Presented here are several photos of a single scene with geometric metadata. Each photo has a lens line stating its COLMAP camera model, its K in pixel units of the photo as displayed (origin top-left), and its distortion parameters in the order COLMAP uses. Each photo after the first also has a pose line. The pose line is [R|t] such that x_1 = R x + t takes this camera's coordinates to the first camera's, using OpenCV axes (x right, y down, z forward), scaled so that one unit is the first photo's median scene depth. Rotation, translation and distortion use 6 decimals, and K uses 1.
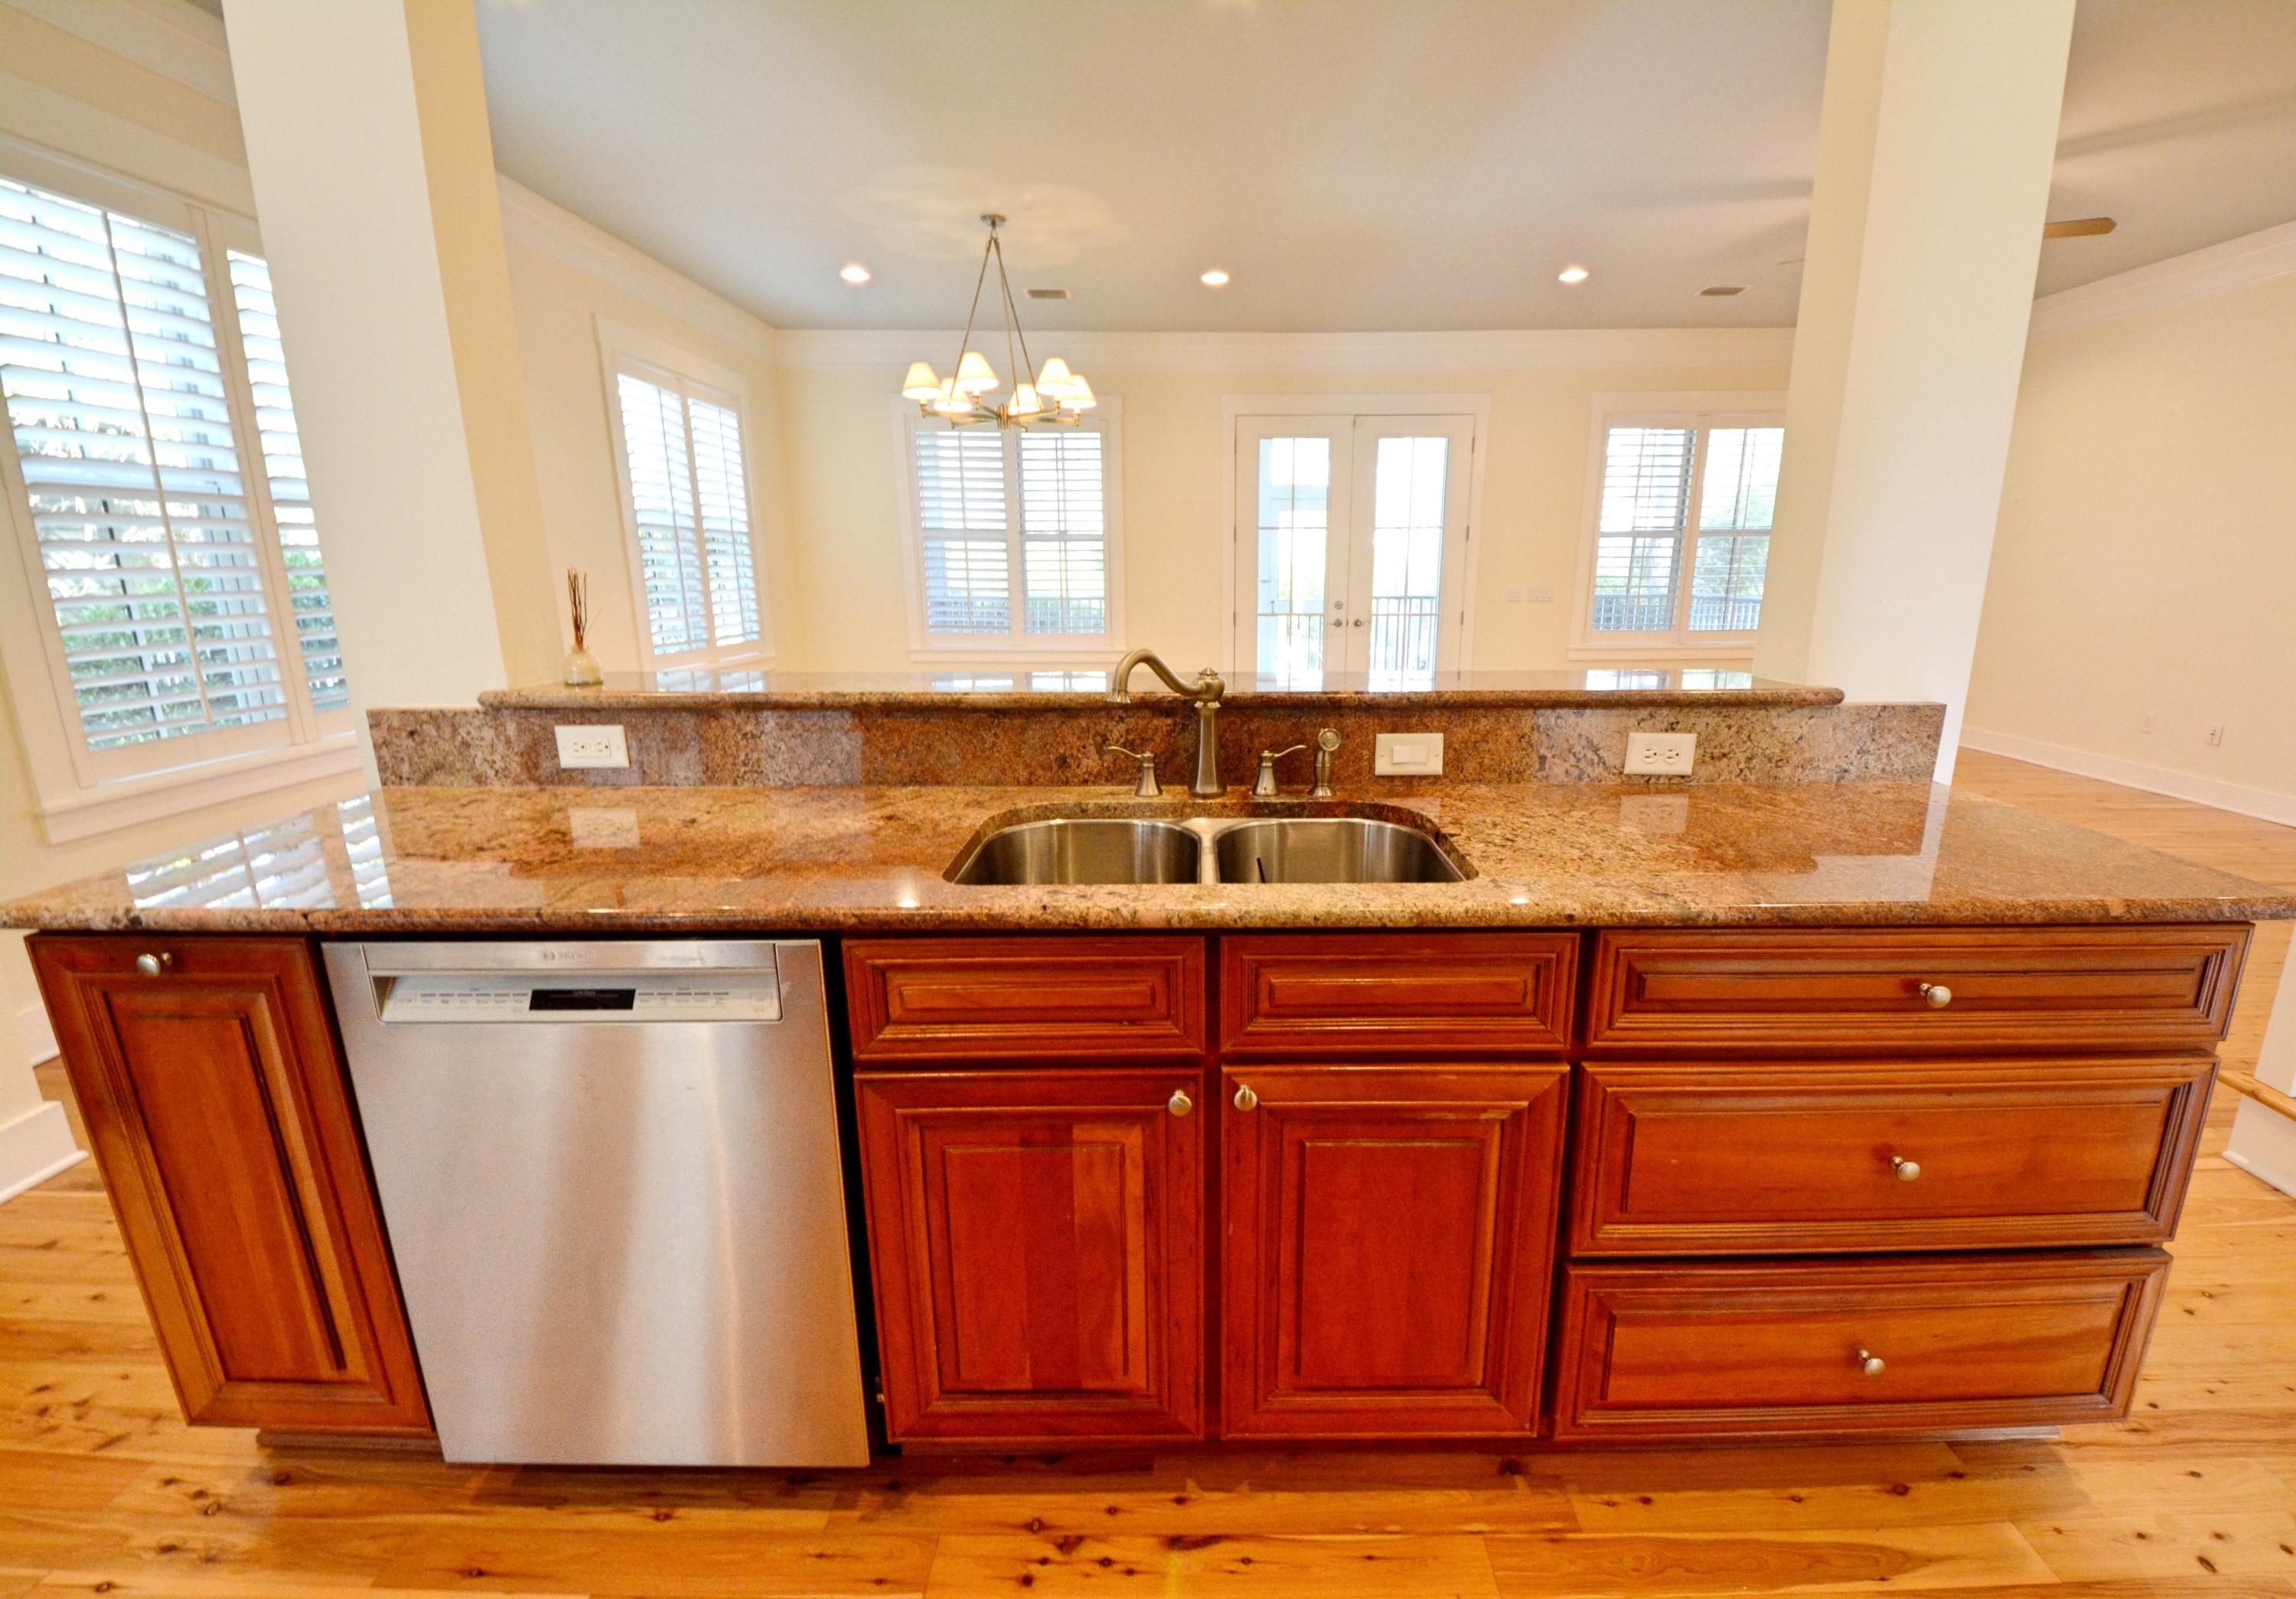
lens RADIAL K [[941.9, 0, 1193.8], [0, 941.9, 785.1], [0, 0, 1]] dist [0.003701, -0.000257]
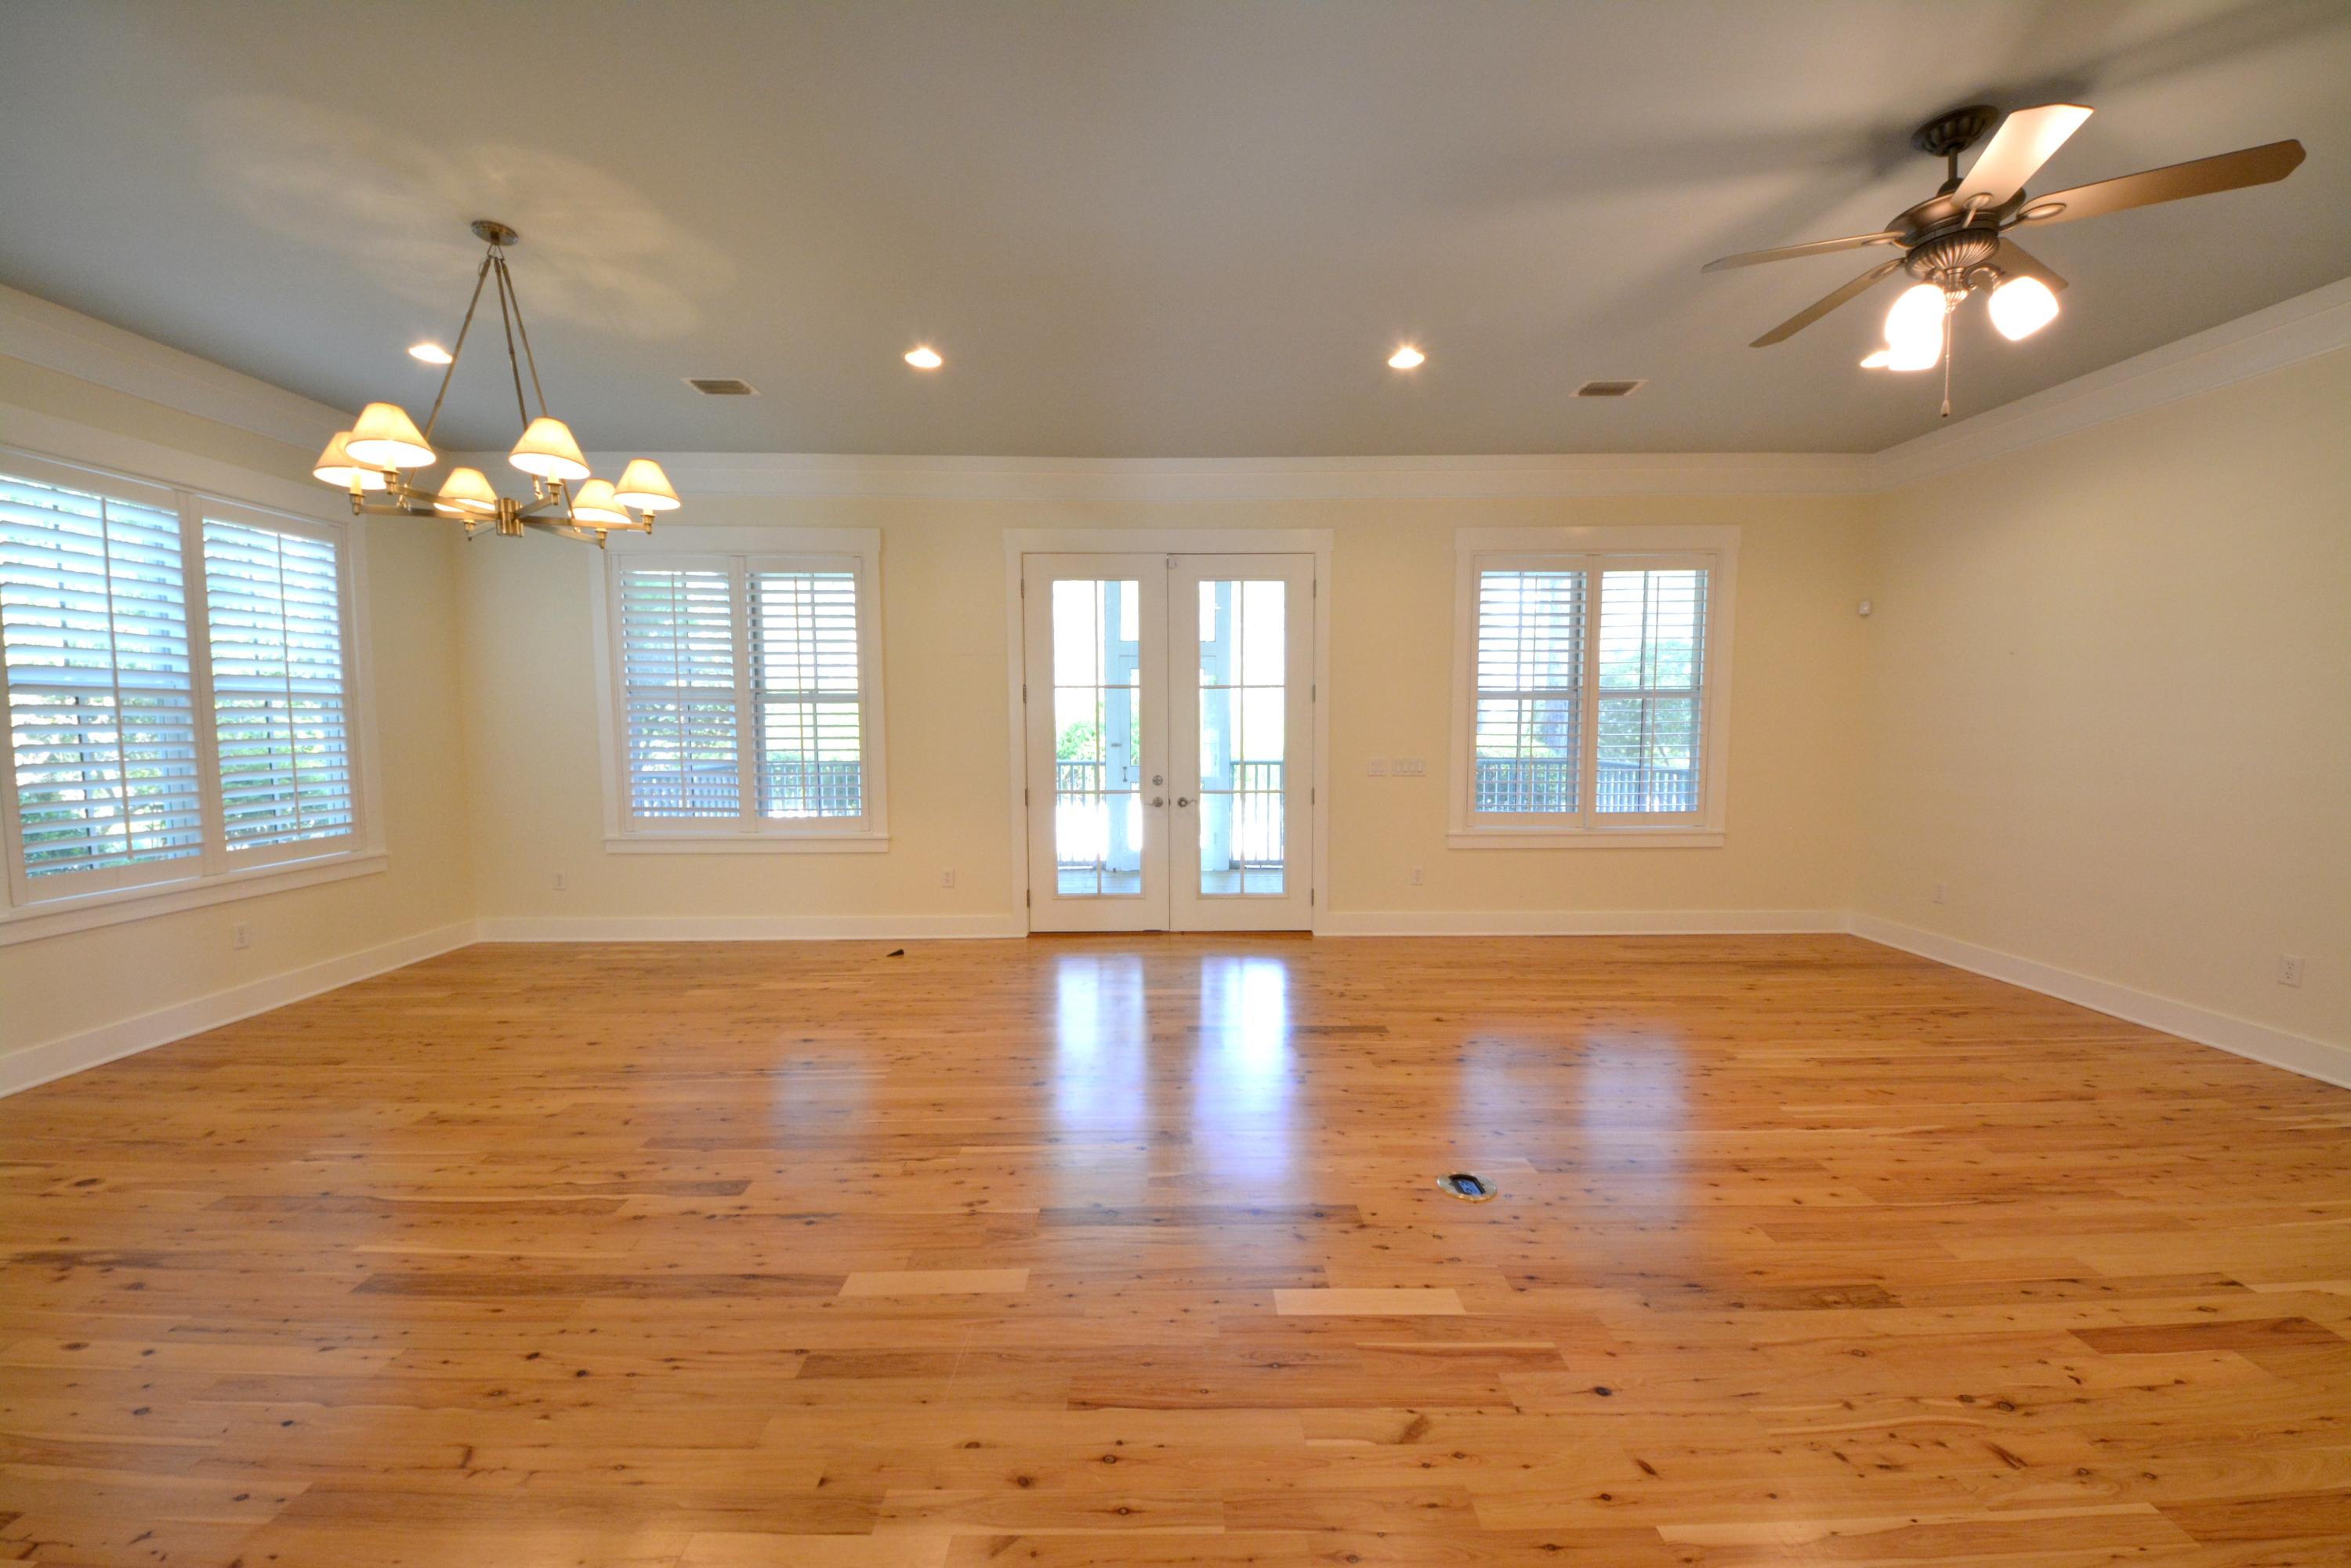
lens RADIAL K [[853.4, 0, 1174.1], [0, 853.4, 773.2], [0, 0, 1]] dist [0.008562, -0.000433]
pose [[0.999913, 0.000329, 0.013188, 0.210035], [0.001846, 0.986370, -0.164534, -0.104504], [-0.013063, 0.164544, 0.986283, 0.381403]]
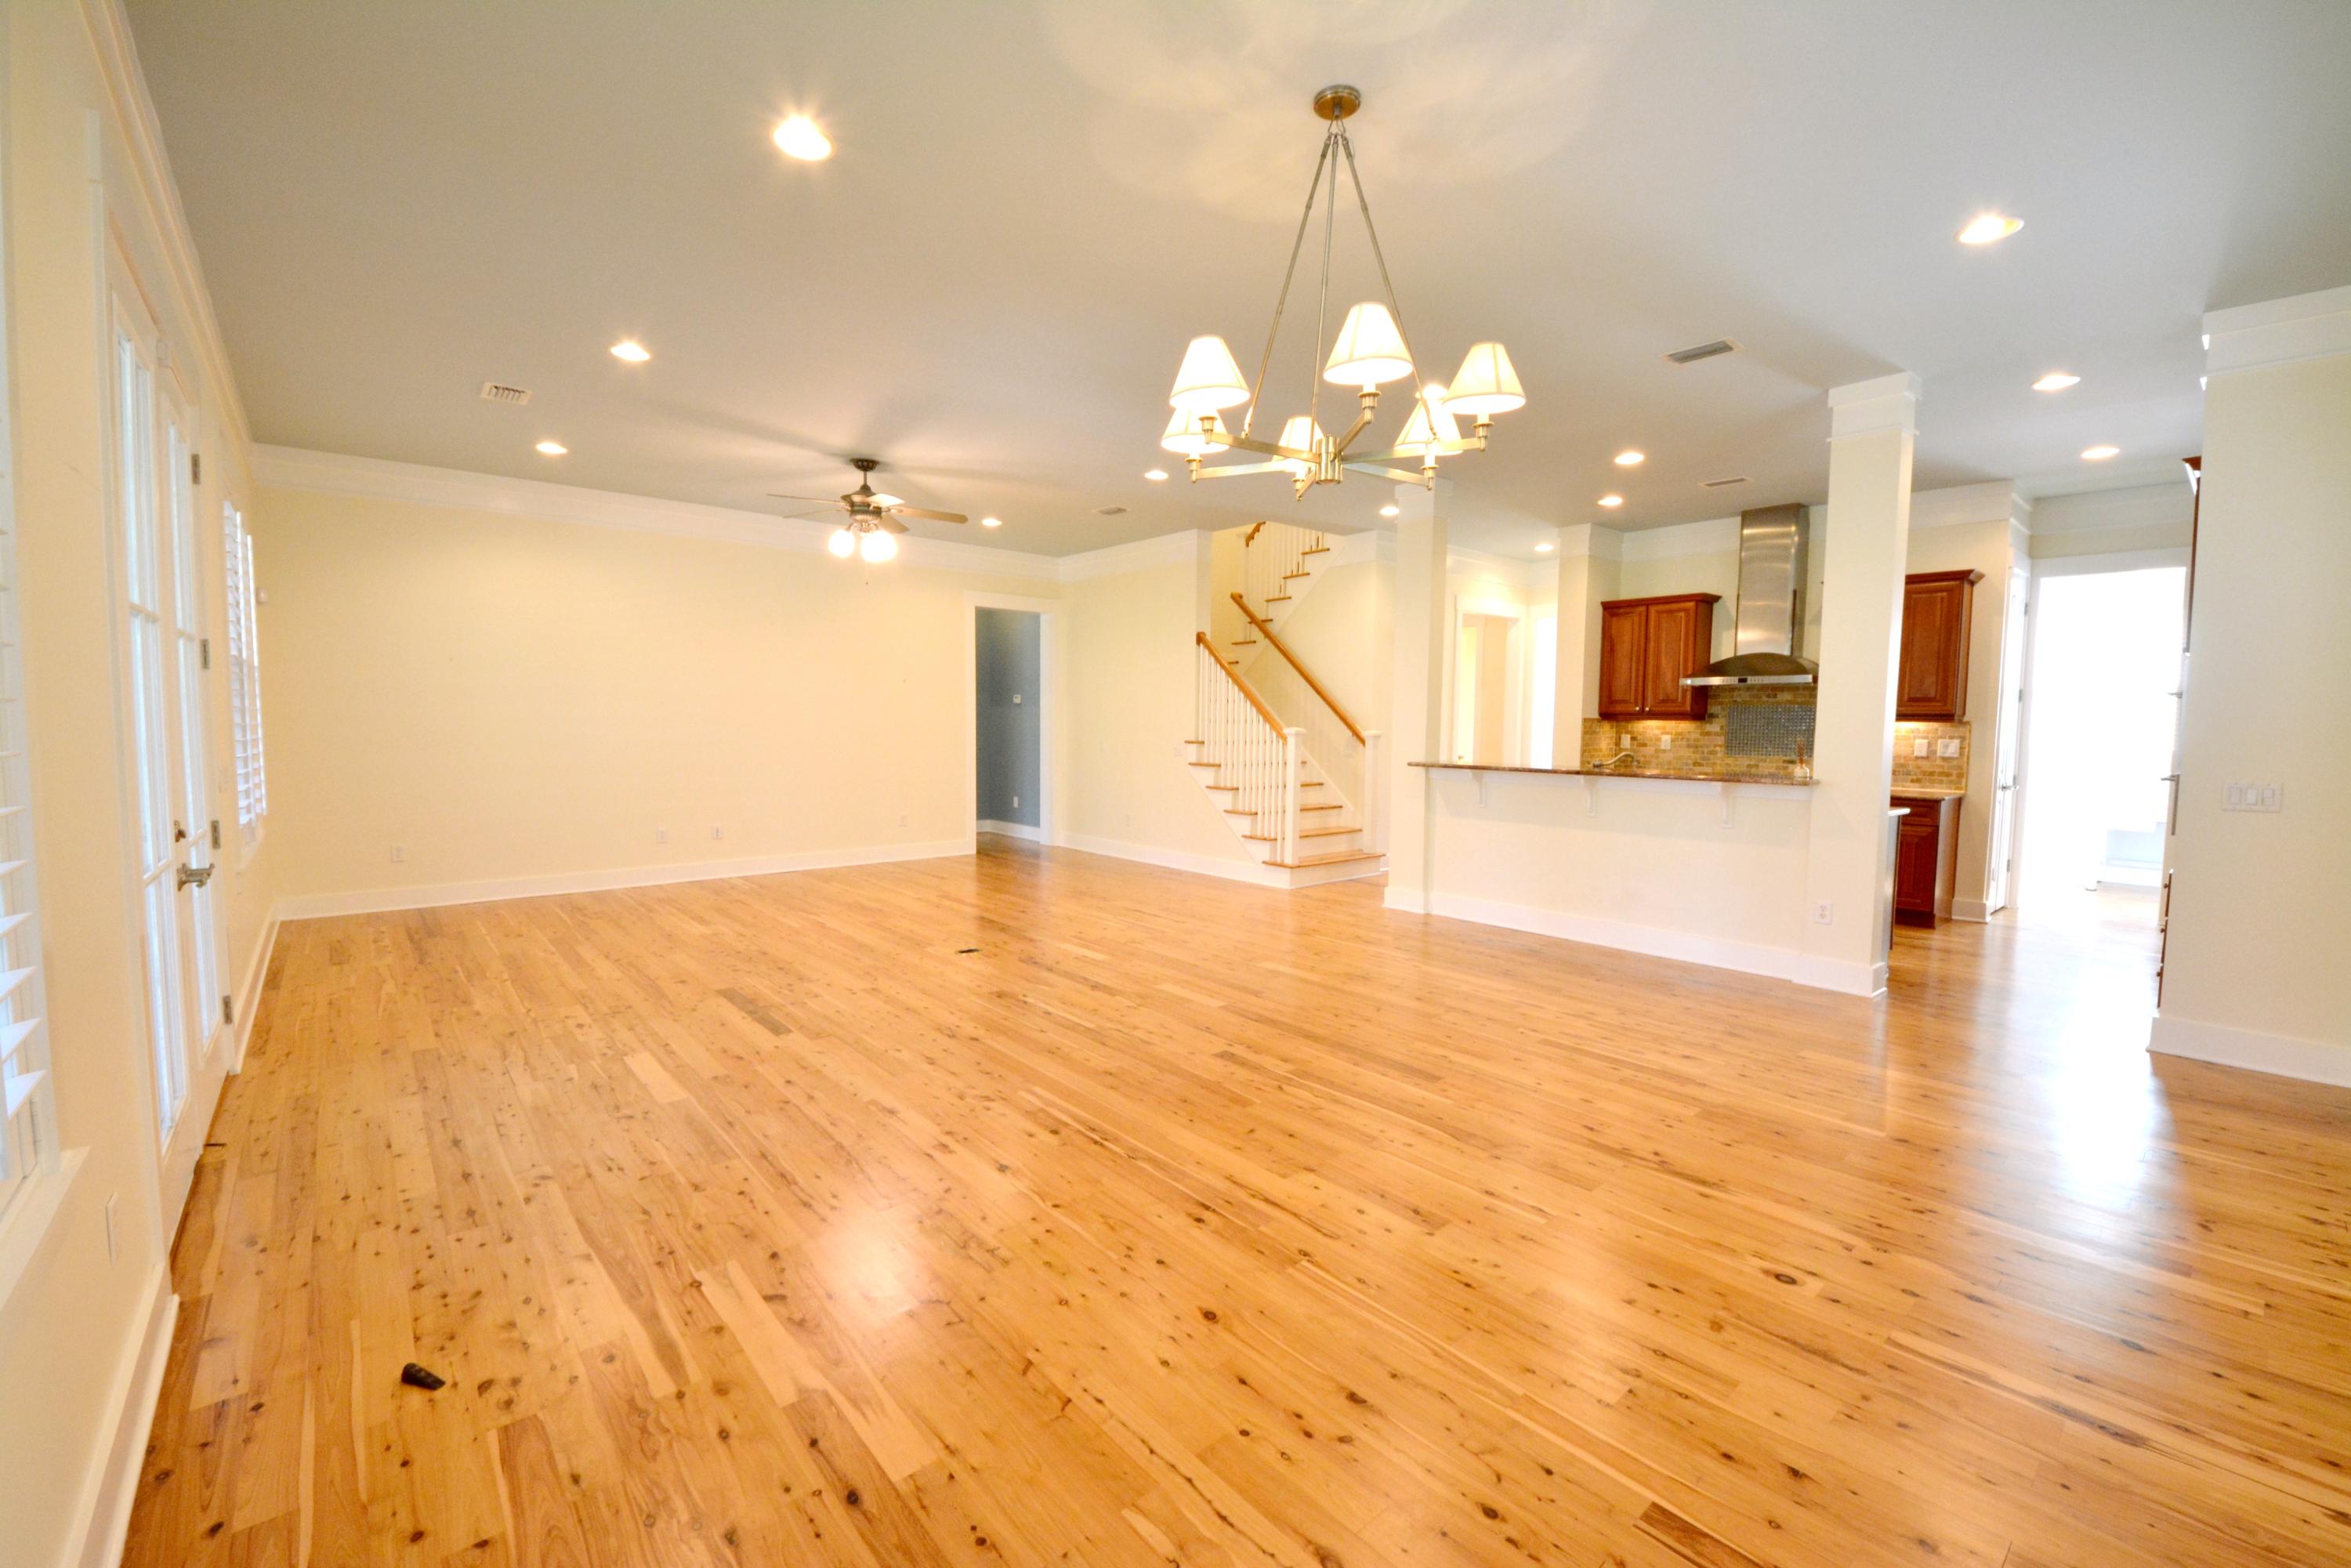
lens RADIAL K [[968.6, 0, 1168.8], [0, 968.6, 777.3], [0, 0, 1]] dist [0.002011, -0.000799]
pose [[-0.650161, -0.044315, 0.758503, -0.492236], [0.167681, 0.965314, 0.200128, -0.295707], [-0.741062, 0.257302, -0.620179, 1.258503]]
